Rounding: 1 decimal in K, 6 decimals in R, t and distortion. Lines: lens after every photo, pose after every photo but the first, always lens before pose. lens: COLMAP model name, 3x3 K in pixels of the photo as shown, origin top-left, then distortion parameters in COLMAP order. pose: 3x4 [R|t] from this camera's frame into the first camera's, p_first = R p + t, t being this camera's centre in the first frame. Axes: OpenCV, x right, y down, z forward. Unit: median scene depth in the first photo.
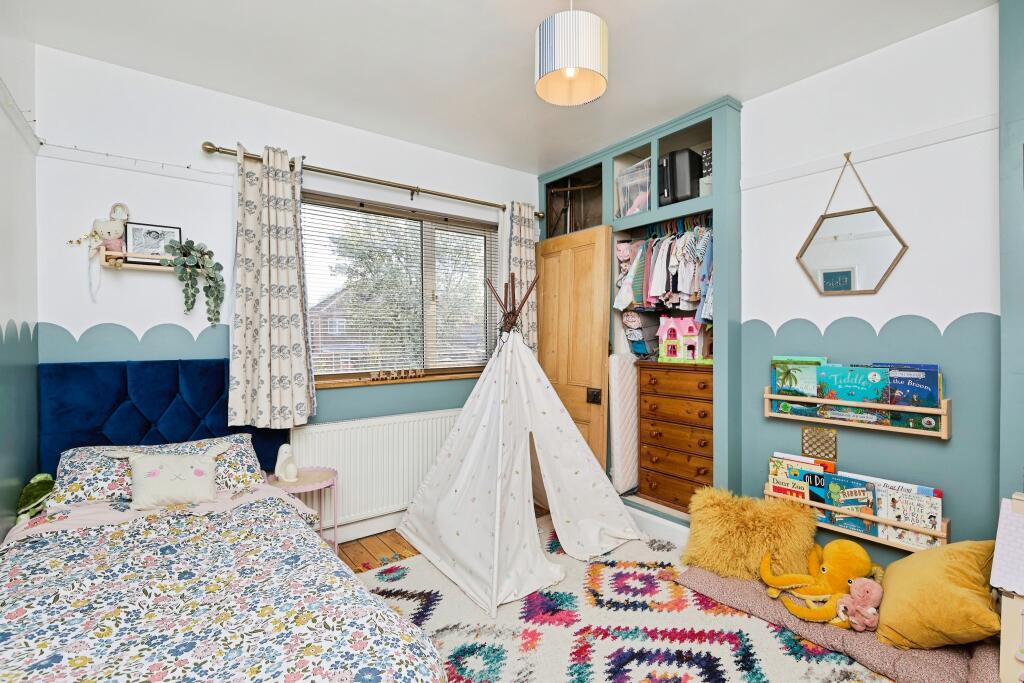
lens RADIAL K [[477.0, 0, 515.4], [0, 477.0, 337.2], [0, 0, 1]] dist [0.000402, 0.000299]
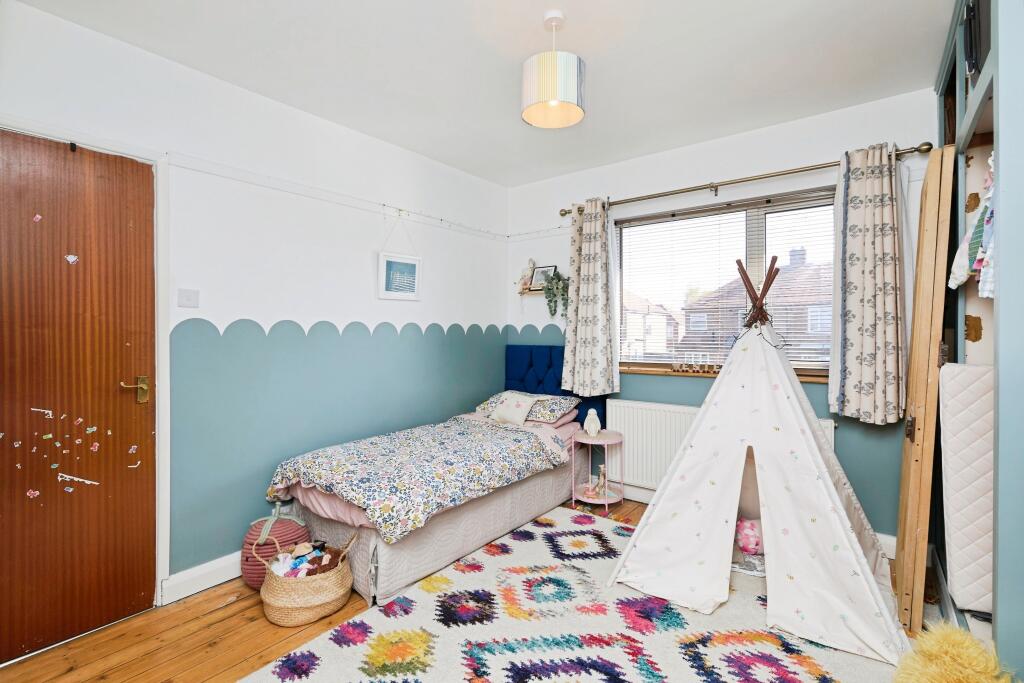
lens RADIAL K [[472.3, 0, 512.0], [0, 472.3, 330.2], [0, 0, 1]] dist [0.000514, 0.000333]
pose [[0.258686, 0.003228, -0.965956, 0.859606], [0.001129, 0.999993, 0.003644, -0.013084], [0.965961, -0.002033, 0.258681, 0.446523]]
